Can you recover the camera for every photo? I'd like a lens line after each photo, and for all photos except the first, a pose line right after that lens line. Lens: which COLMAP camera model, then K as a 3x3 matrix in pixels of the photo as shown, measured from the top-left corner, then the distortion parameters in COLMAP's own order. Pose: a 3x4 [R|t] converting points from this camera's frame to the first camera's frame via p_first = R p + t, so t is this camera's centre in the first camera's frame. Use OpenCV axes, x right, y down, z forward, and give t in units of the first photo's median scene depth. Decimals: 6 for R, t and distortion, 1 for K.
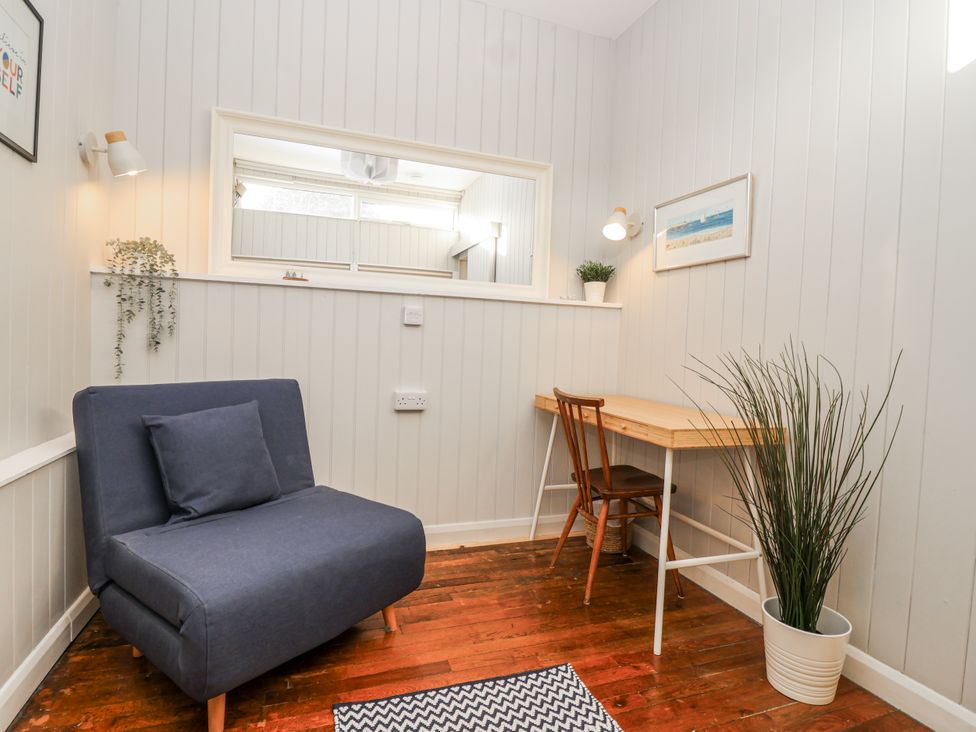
lens RADIAL K [[510.1, 0, 484.4], [0, 510.1, 362.4], [0, 0, 1]] dist [0.002870, -0.013500]
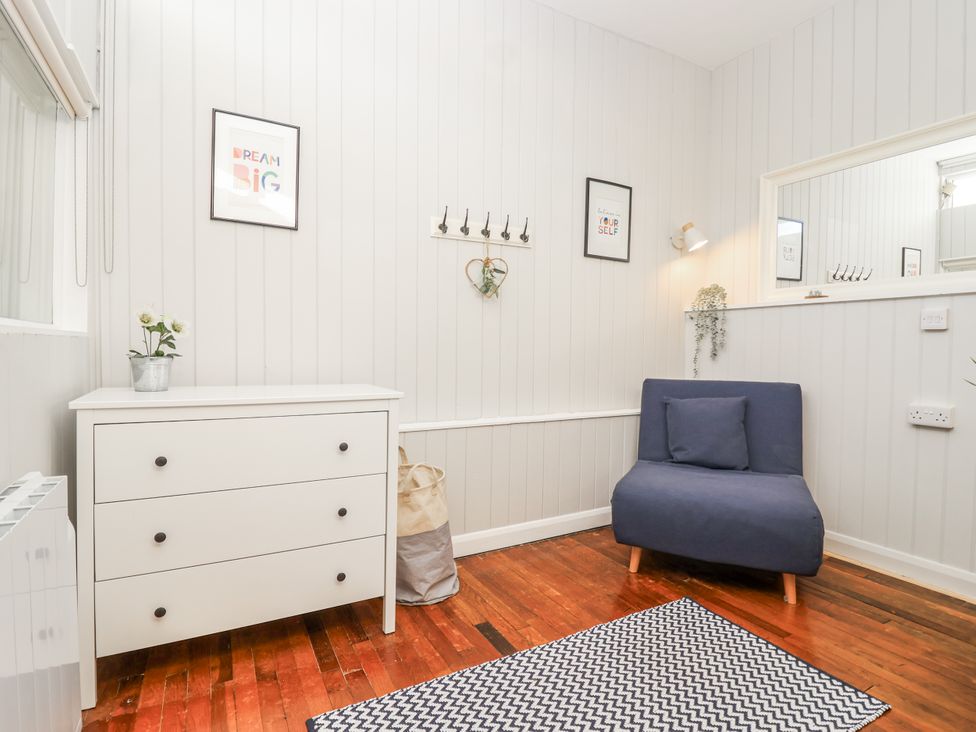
lens RADIAL K [[510.1, 0, 484.4], [0, 510.1, 362.4], [0, 0, 1]] dist [0.002870, -0.013500]
pose [[0.158196, -0.003051, -0.987403, 0.718060], [-0.034257, 0.999376, -0.008577, 0.020139], [0.986813, 0.035182, 0.157993, 0.111961]]
